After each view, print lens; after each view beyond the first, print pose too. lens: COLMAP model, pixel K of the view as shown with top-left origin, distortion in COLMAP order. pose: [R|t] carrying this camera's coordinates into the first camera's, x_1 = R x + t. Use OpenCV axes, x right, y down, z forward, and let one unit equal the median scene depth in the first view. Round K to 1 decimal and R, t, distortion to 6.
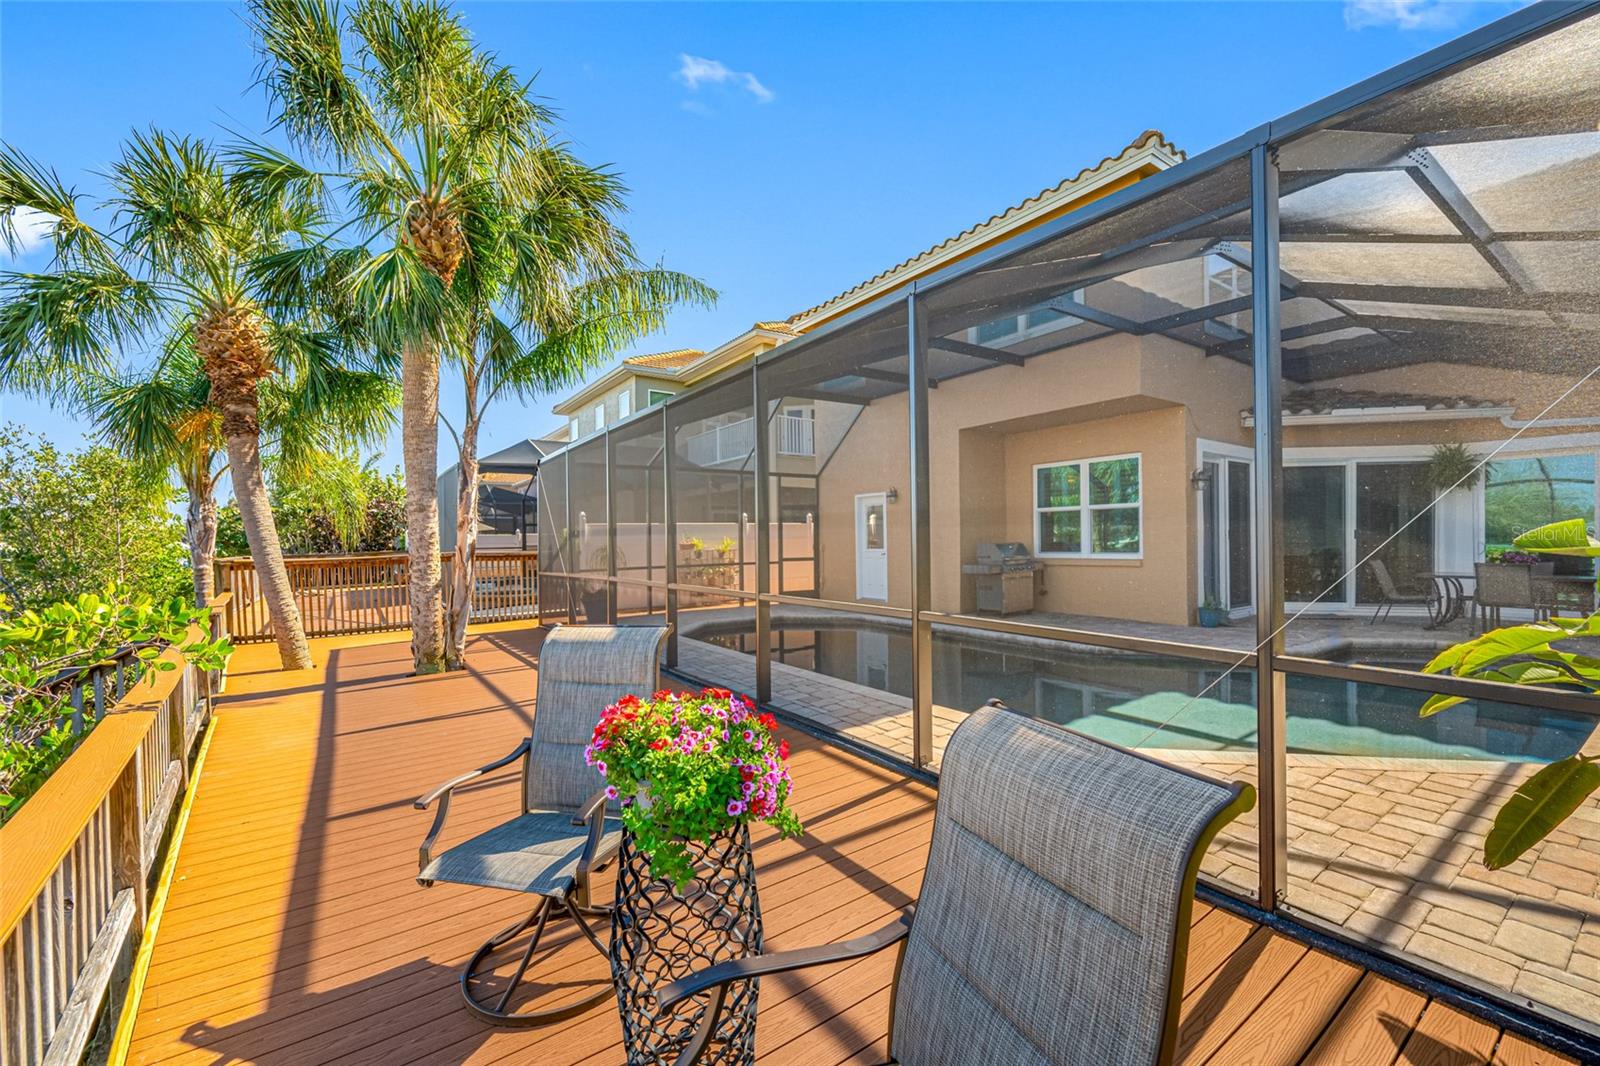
lens RADIAL K [[638.8, 0, 801.9], [0, 638.8, 536.4], [0, 0, 1]] dist [-0.003527, -0.001329]
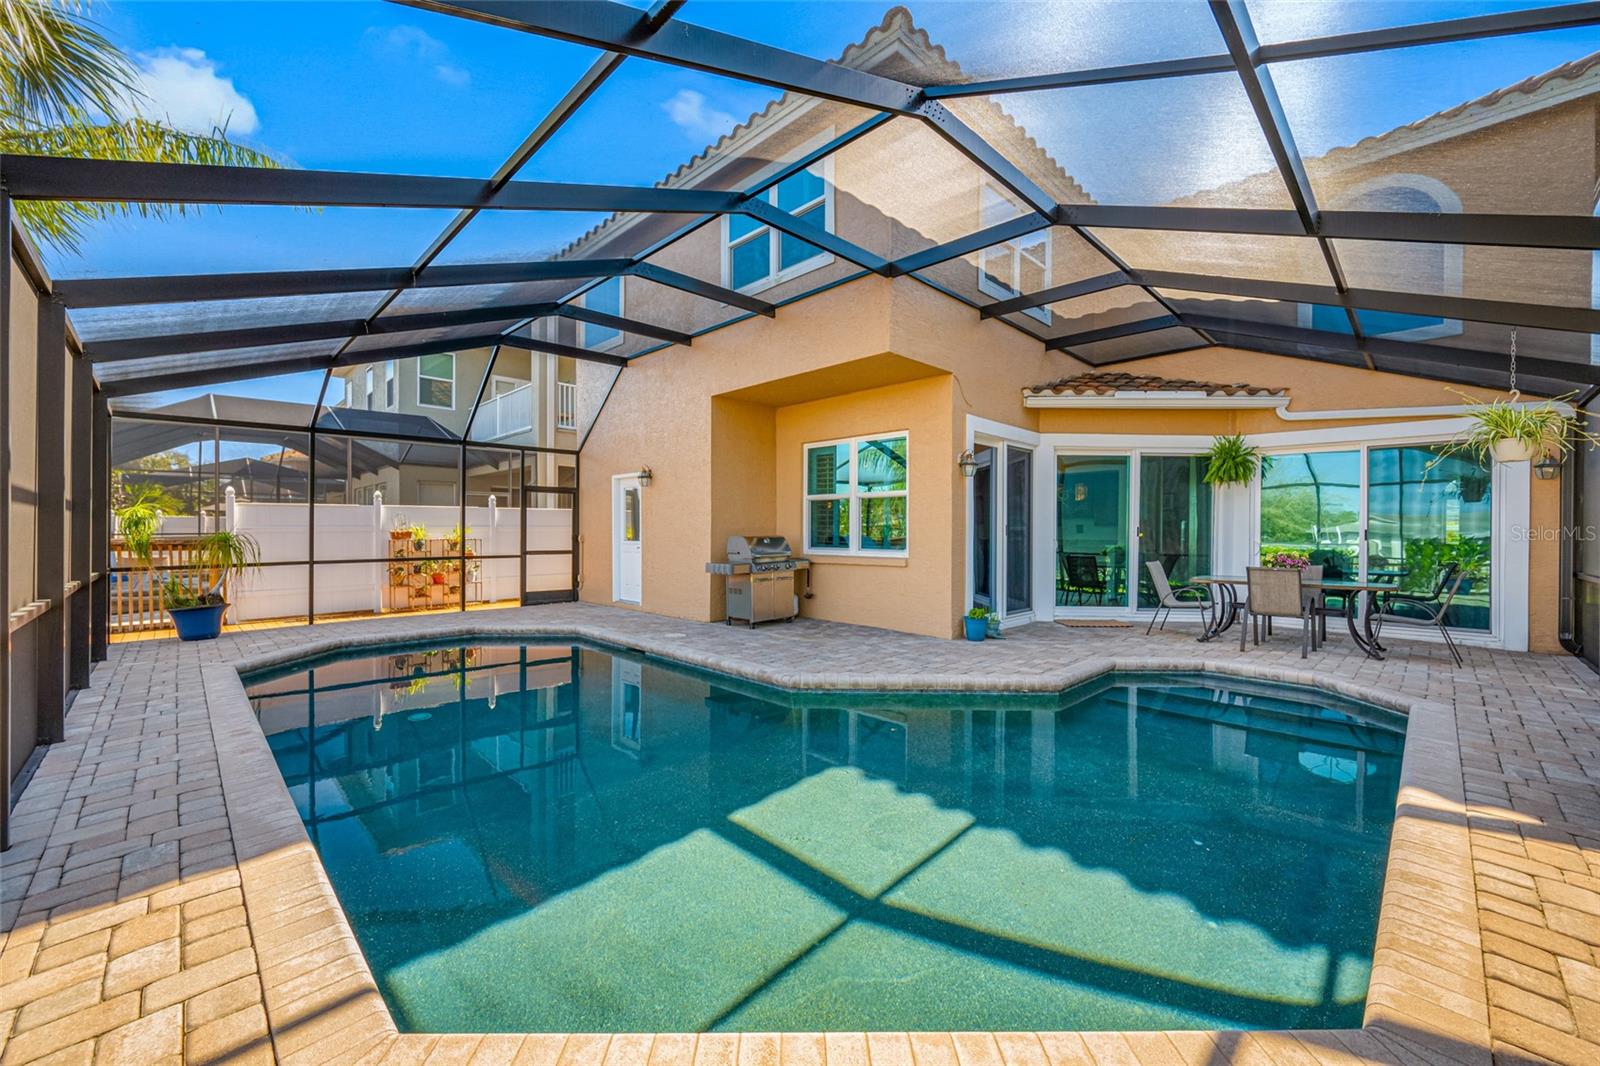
lens RADIAL K [[638.8, 0, 794.1], [0, 638.8, 528.8], [0, 0, 1]] dist [-0.003527, -0.001329]
pose [[0.983417, 0.015122, 0.180726, 0.227024], [-0.015658, 0.999876, 0.001540, -0.001242], [-0.180680, -0.004344, 0.983532, 0.197557]]
